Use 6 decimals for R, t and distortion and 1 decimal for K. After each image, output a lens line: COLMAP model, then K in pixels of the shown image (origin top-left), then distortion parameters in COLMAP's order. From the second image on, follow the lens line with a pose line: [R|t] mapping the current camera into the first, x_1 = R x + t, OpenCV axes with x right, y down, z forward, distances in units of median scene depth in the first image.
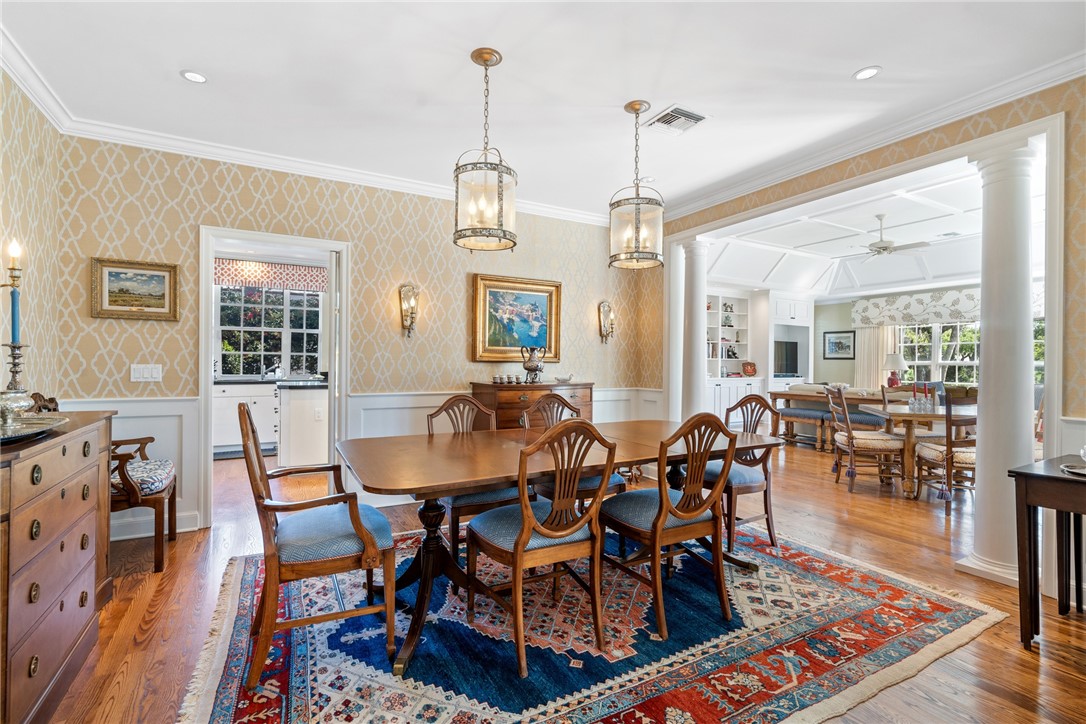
lens RADIAL K [[490.4, 0, 538.4], [0, 490.4, 362.6], [0, 0, 1]] dist [-0.007960, 0.000674]
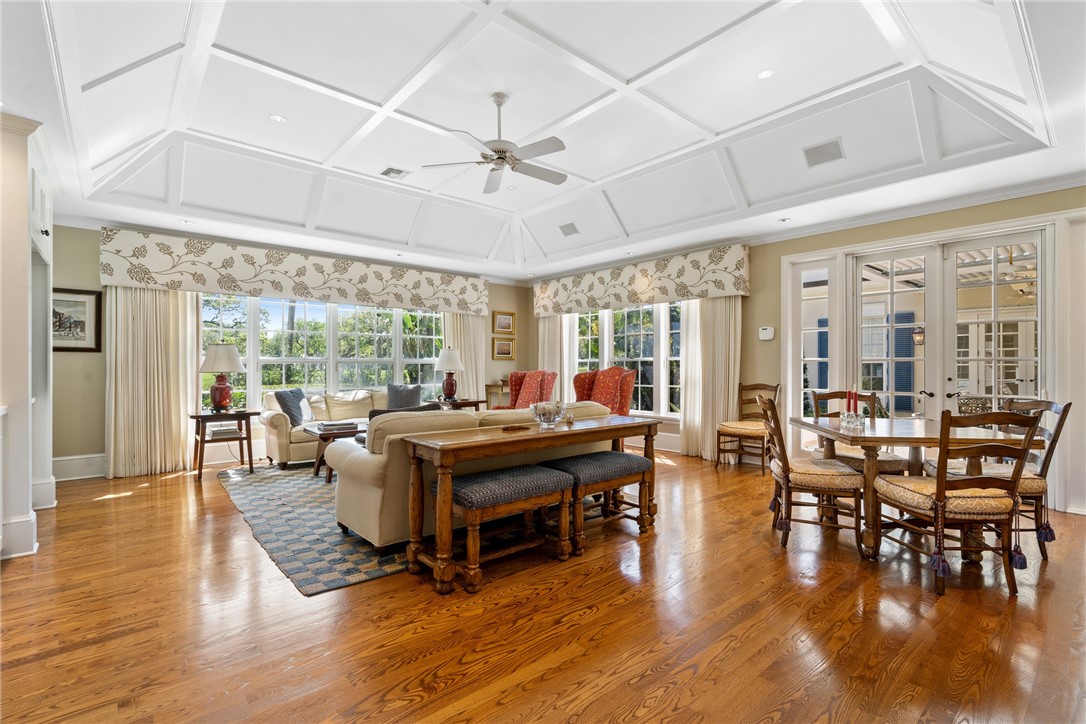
lens RADIAL K [[490.4, 0, 553.2], [0, 490.4, 363.6], [0, 0, 1]] dist [-0.007960, 0.000674]
pose [[-0.211766, -0.009298, 0.977276, 0.089968], [-0.007898, 0.999938, 0.007802, -0.001653], [-0.977289, -0.006066, -0.211826, 0.692355]]
